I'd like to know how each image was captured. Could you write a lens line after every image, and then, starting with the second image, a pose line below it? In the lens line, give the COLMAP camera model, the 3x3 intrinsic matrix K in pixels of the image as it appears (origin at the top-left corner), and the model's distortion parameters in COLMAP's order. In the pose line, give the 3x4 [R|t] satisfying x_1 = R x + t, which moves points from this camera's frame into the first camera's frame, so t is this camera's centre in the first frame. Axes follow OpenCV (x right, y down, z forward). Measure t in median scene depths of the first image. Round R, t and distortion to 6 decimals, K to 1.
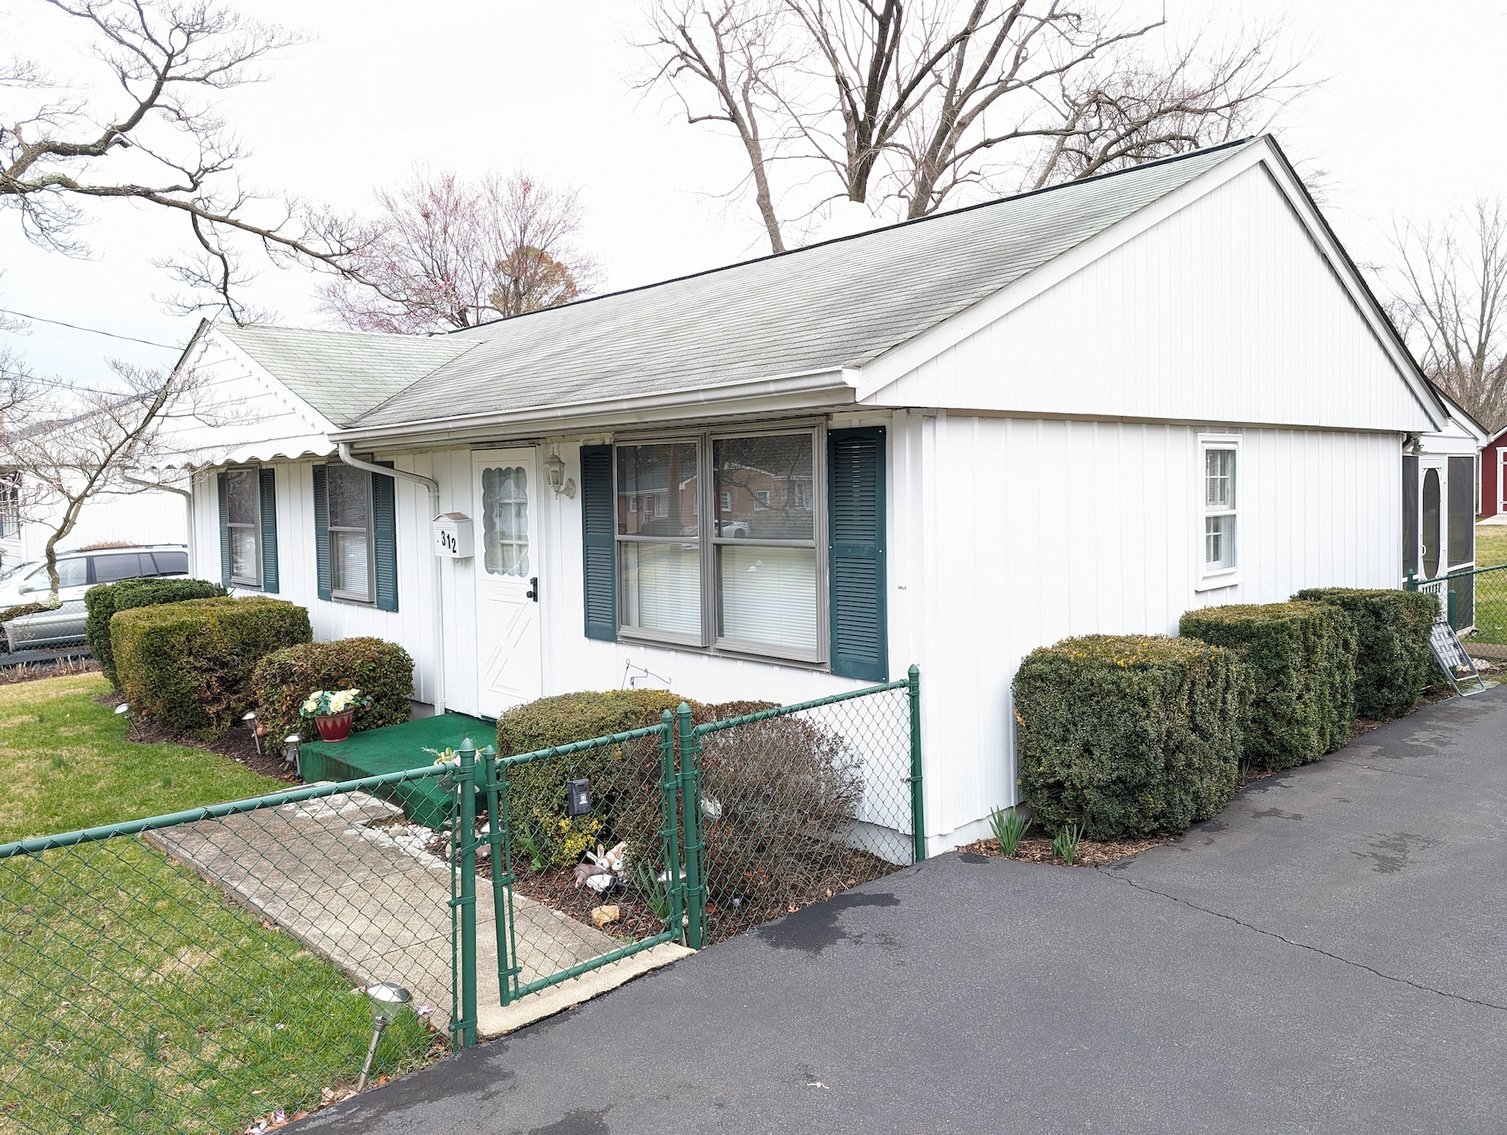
lens RADIAL K [[1073.7, 0, 754.4], [0, 1073.7, 535.0], [0, 0, 1]] dist [0.013888, -0.004316]
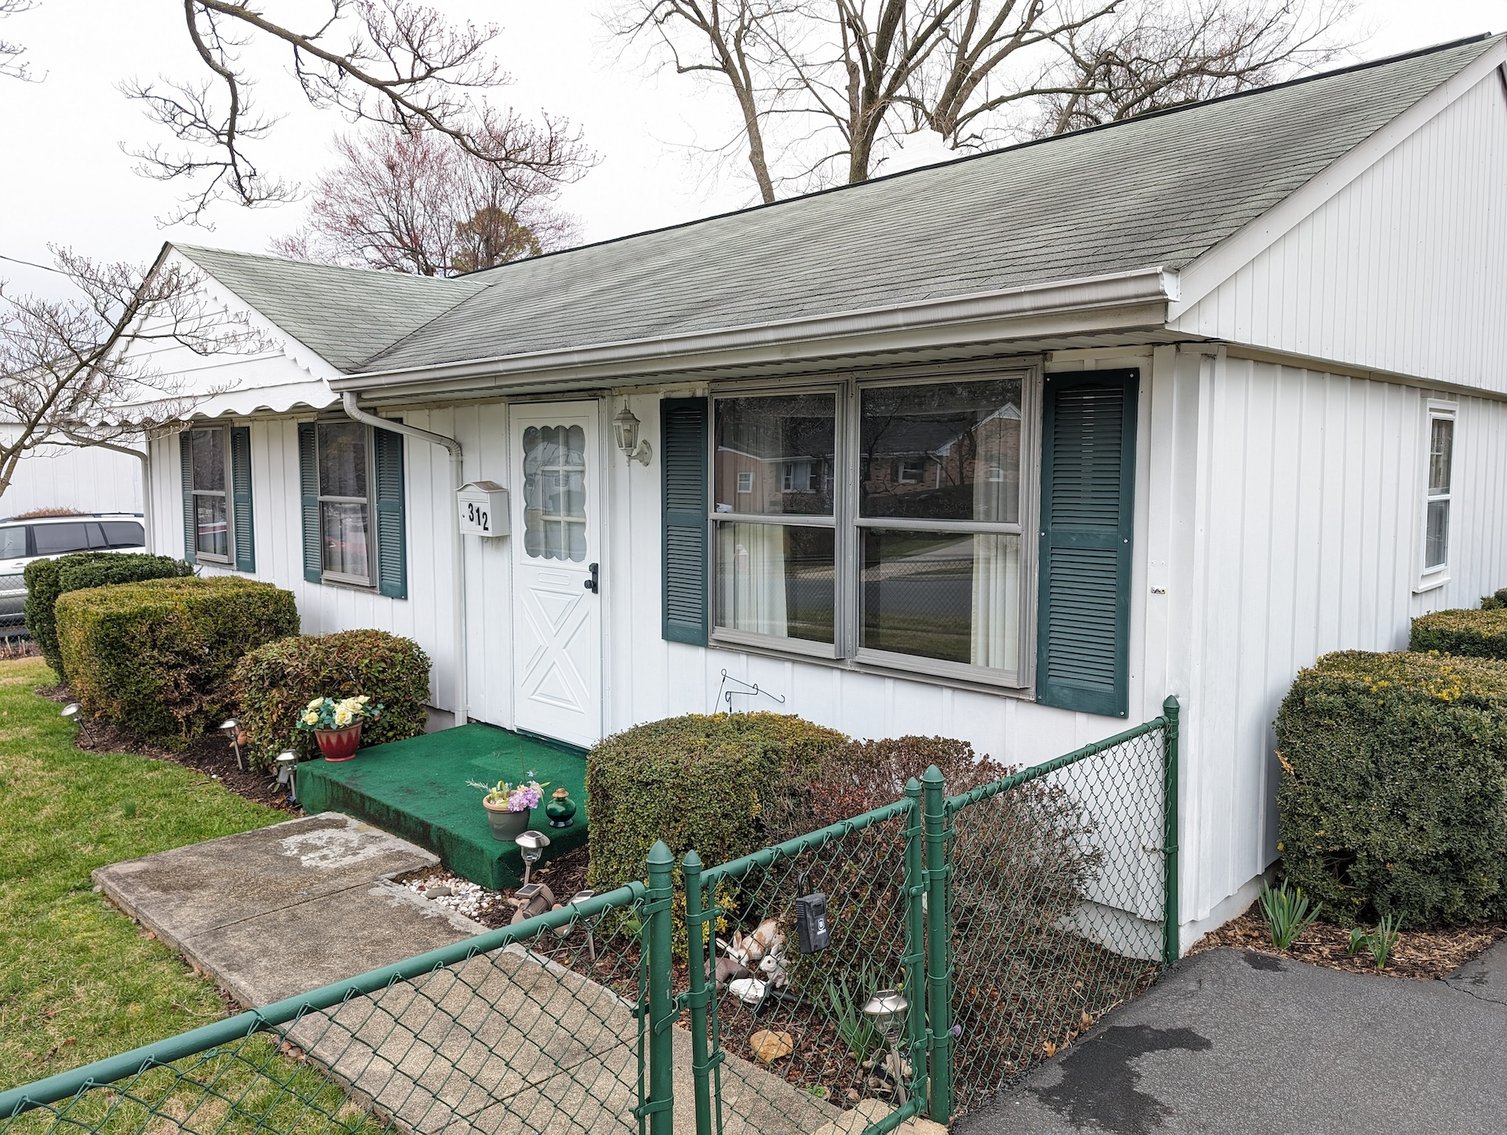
lens RADIAL K [[1082.1, 0, 748.5], [0, 1082.1, 557.6], [0, 0, 1]] dist [0.009482, -0.004049]
pose [[0.999330, 0.015747, 0.033028, -0.106288], [-0.017055, 0.999065, 0.039716, 0.001172], [-0.032372, -0.040252, 0.998665, 0.172420]]
